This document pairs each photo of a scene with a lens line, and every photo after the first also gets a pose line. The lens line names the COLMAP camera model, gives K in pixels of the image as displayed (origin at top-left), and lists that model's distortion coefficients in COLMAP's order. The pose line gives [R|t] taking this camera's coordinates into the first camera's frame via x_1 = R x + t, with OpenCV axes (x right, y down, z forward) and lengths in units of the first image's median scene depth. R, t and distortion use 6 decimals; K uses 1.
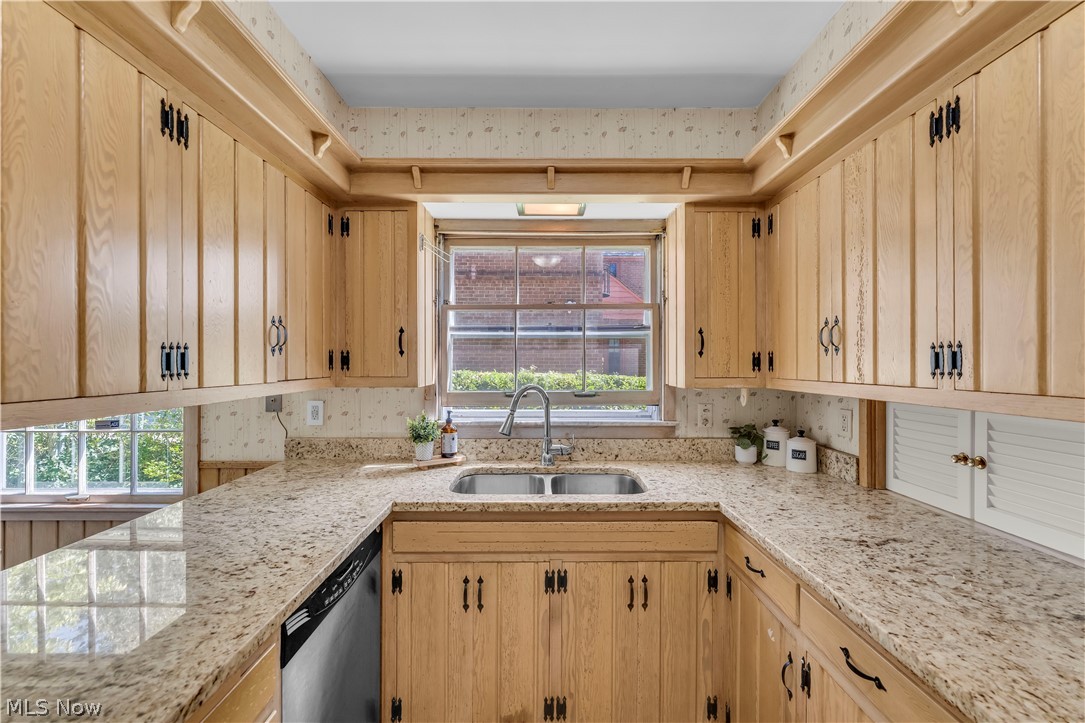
lens RADIAL K [[446.2, 0, 545.9], [0, 446.2, 361.6], [0, 0, 1]] dist [-0.000709, -0.000616]
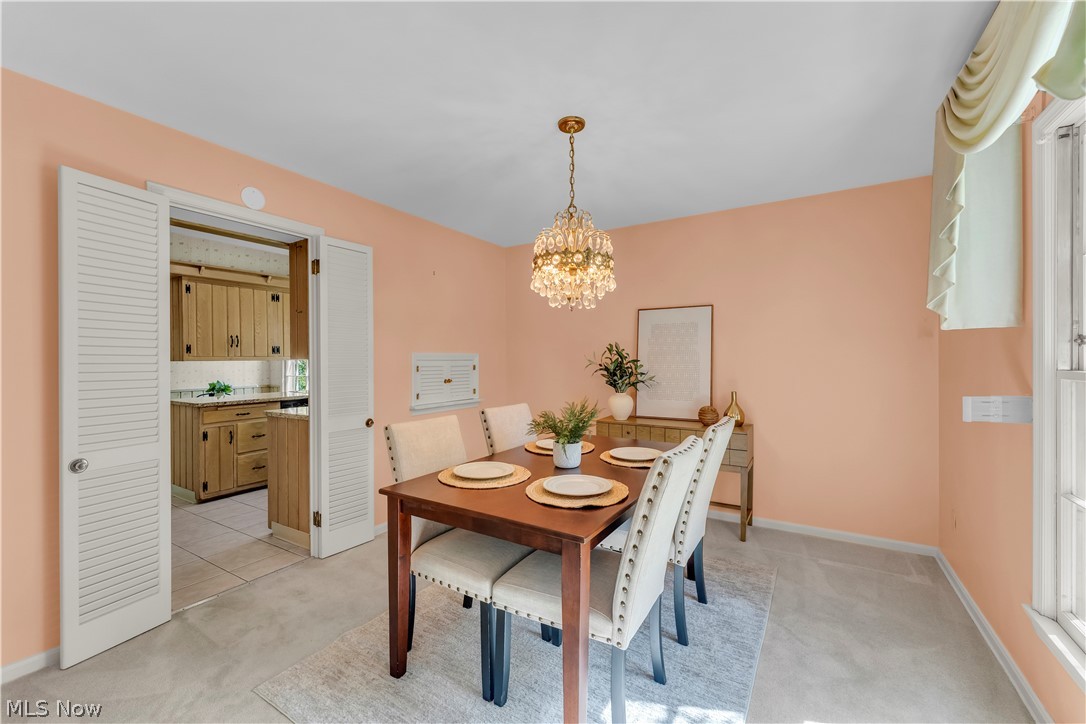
lens RADIAL K [[445.5, 0, 543.0], [0, 445.5, 362.0], [0, 0, 1]] dist [0.000011, -0.000424]
pose [[0.846210, -0.001848, -0.532847, 2.510443], [0.007196, 0.999942, 0.007959, 0.067247], [0.532801, -0.010569, 0.846174, -0.899704]]
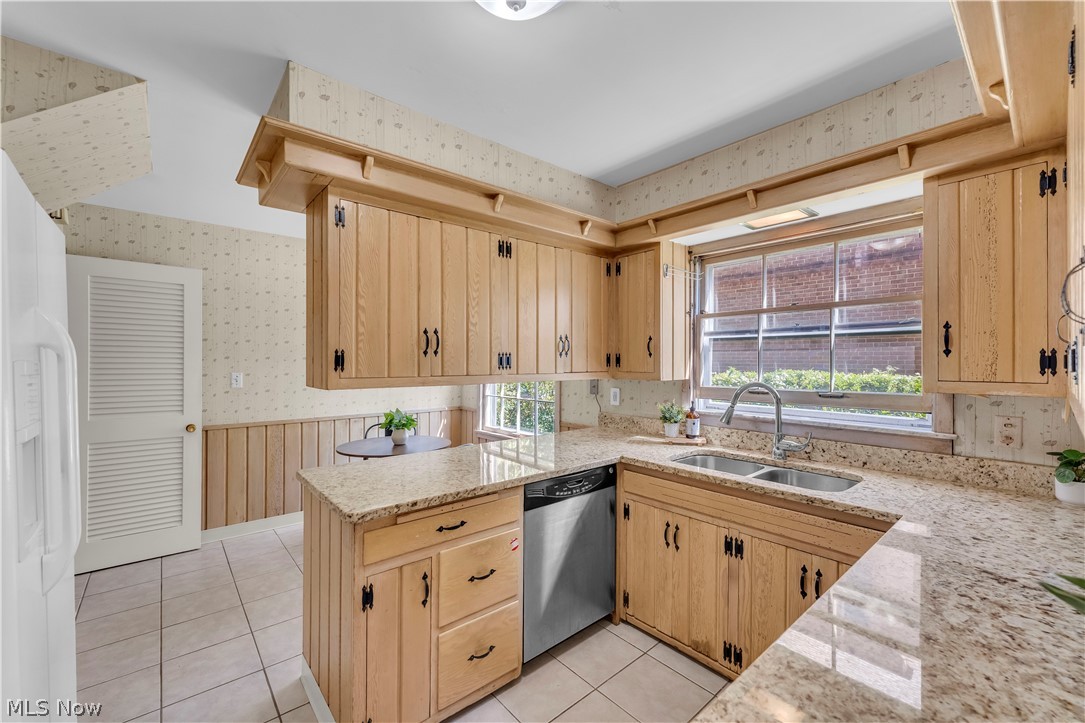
lens RADIAL K [[446.2, 0, 545.9], [0, 446.2, 361.6], [0, 0, 1]] dist [-0.000709, -0.000616]
pose [[0.645525, 0.001782, -0.763737, 0.588323], [-0.001214, 0.999998, 0.001307, -0.000602], [0.763738, 0.000083, 0.645527, -0.141733]]
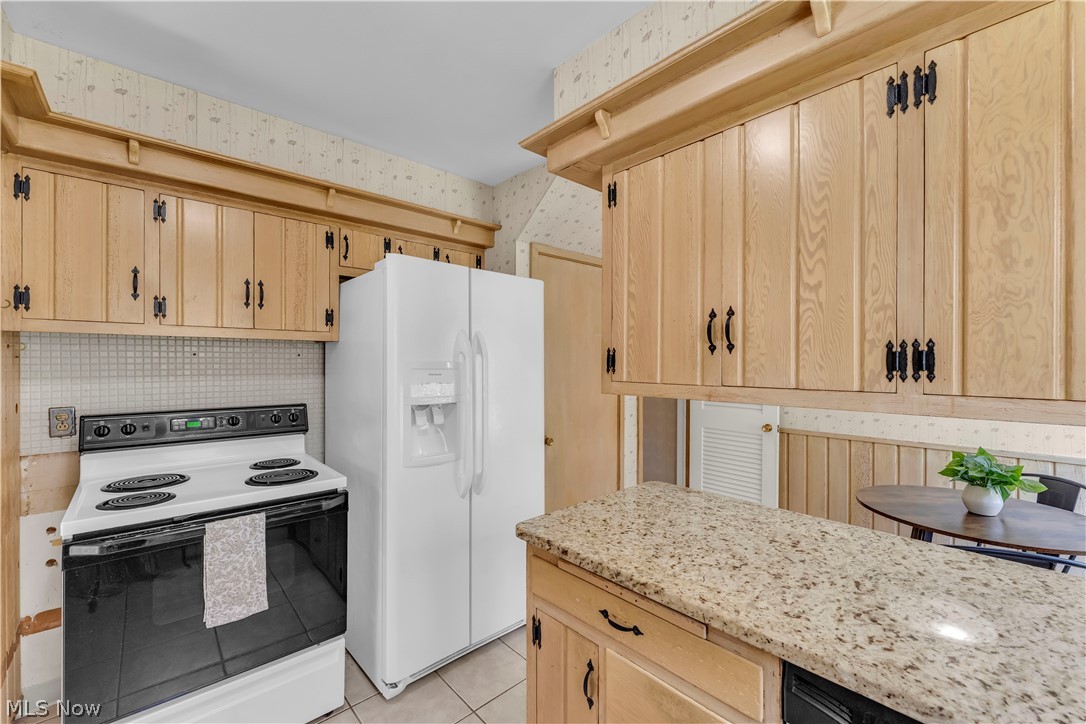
lens RADIAL K [[445.5, 0, 543.0], [0, 445.5, 362.0], [0, 0, 1]] dist [0.000011, -0.000424]
pose [[-0.747279, -0.002267, -0.664507, 0.183643], [-0.002520, 0.999997, -0.000577, 0.002509], [0.664506, 0.001244, -0.747282, 0.755536]]
